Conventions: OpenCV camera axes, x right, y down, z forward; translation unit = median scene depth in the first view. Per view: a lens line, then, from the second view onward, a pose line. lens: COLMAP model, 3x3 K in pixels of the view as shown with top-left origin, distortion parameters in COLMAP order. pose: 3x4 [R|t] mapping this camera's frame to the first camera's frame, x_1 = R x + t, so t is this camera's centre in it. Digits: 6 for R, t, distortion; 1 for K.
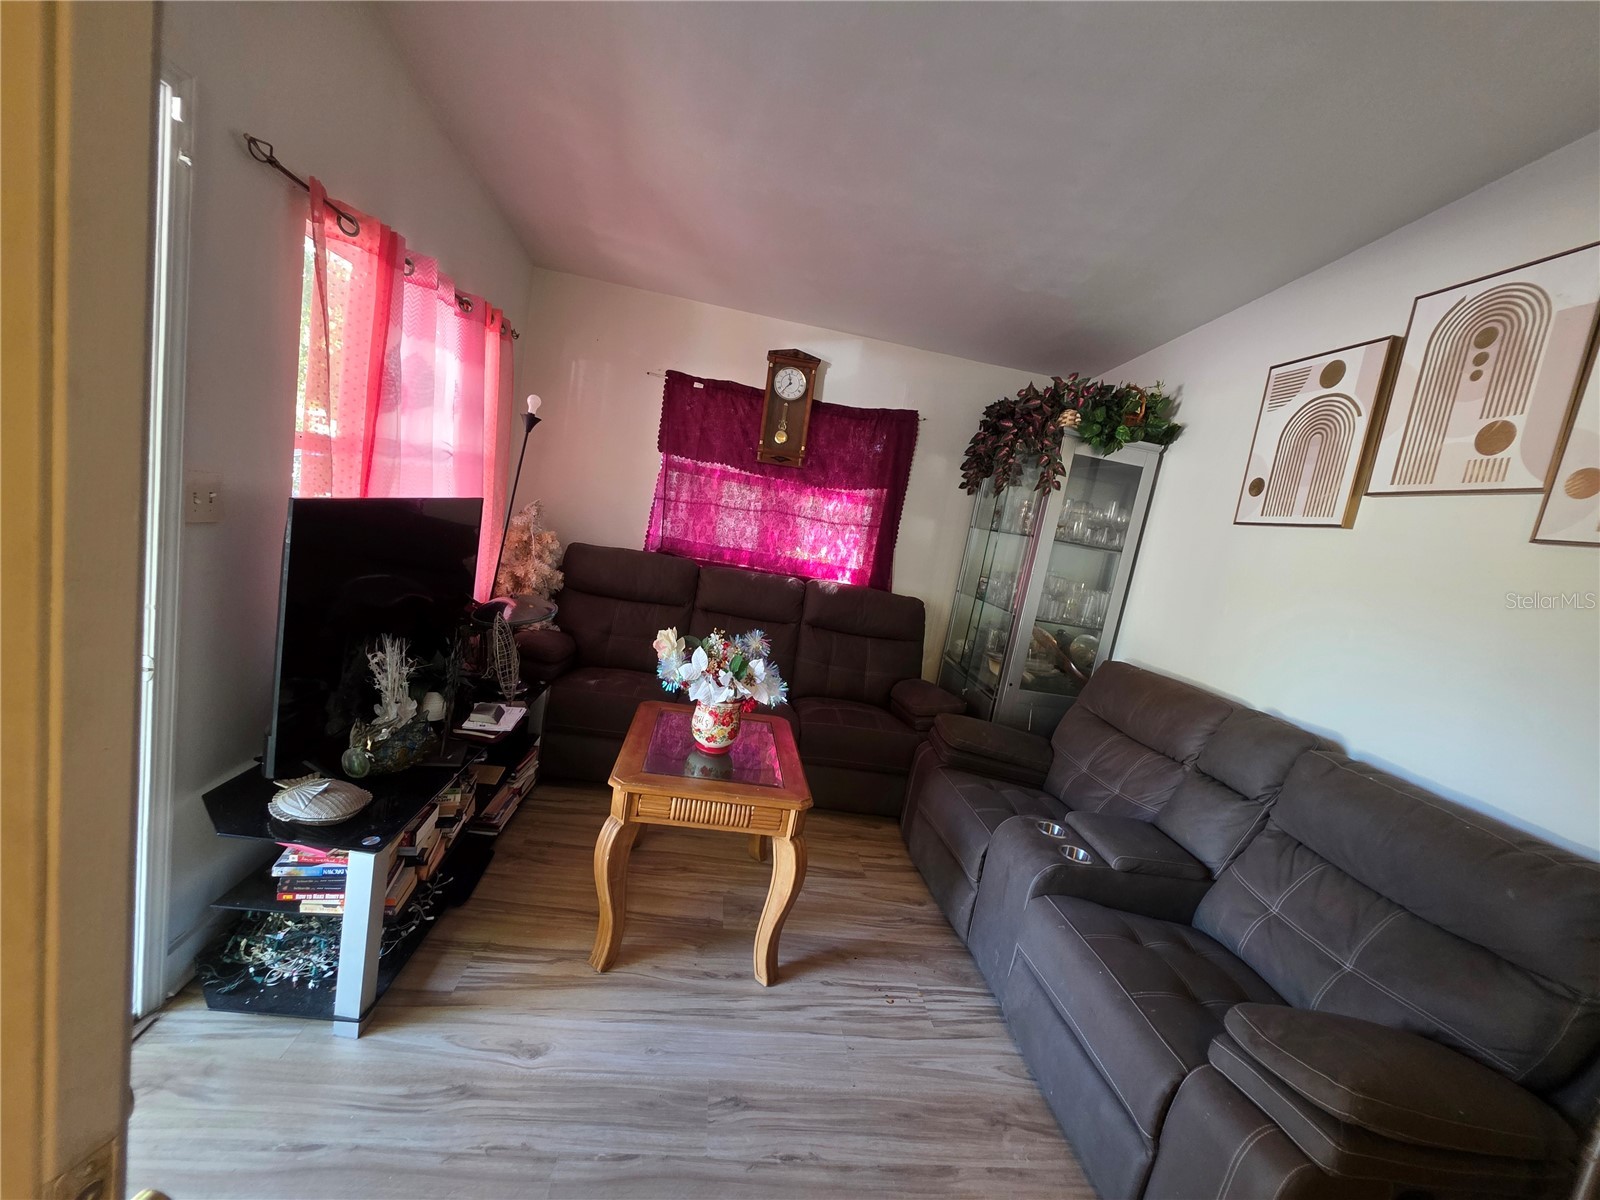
lens RADIAL K [[642.2, 0, 802.8], [0, 642.2, 595.7], [0, 0, 1]] dist [-0.001777, -0.000168]
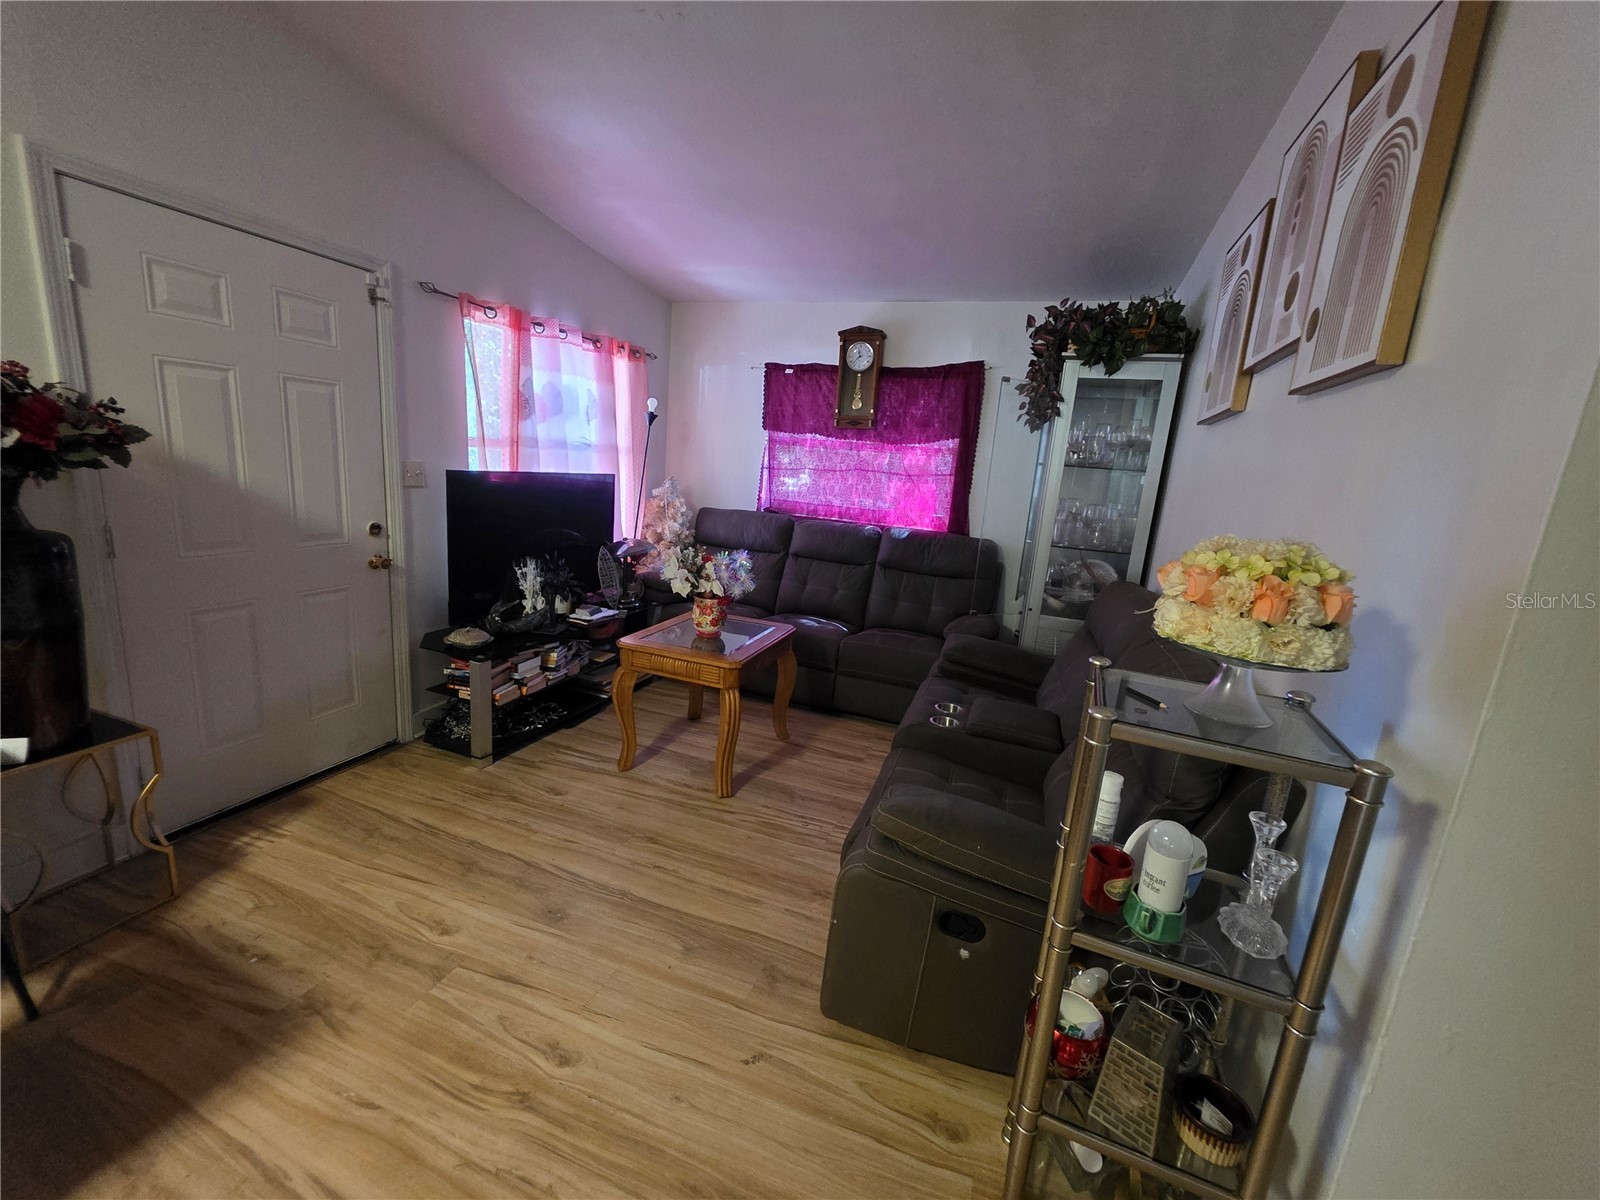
lens RADIAL K [[642.2, 0, 794.6], [0, 642.2, 595.6], [0, 0, 1]] dist [-0.001777, -0.000168]
pose [[0.894347, -0.010796, -0.447243, 0.392116], [0.016104, 0.999838, 0.008067, 0.089369], [0.447083, -0.014417, 0.894376, -0.090575]]
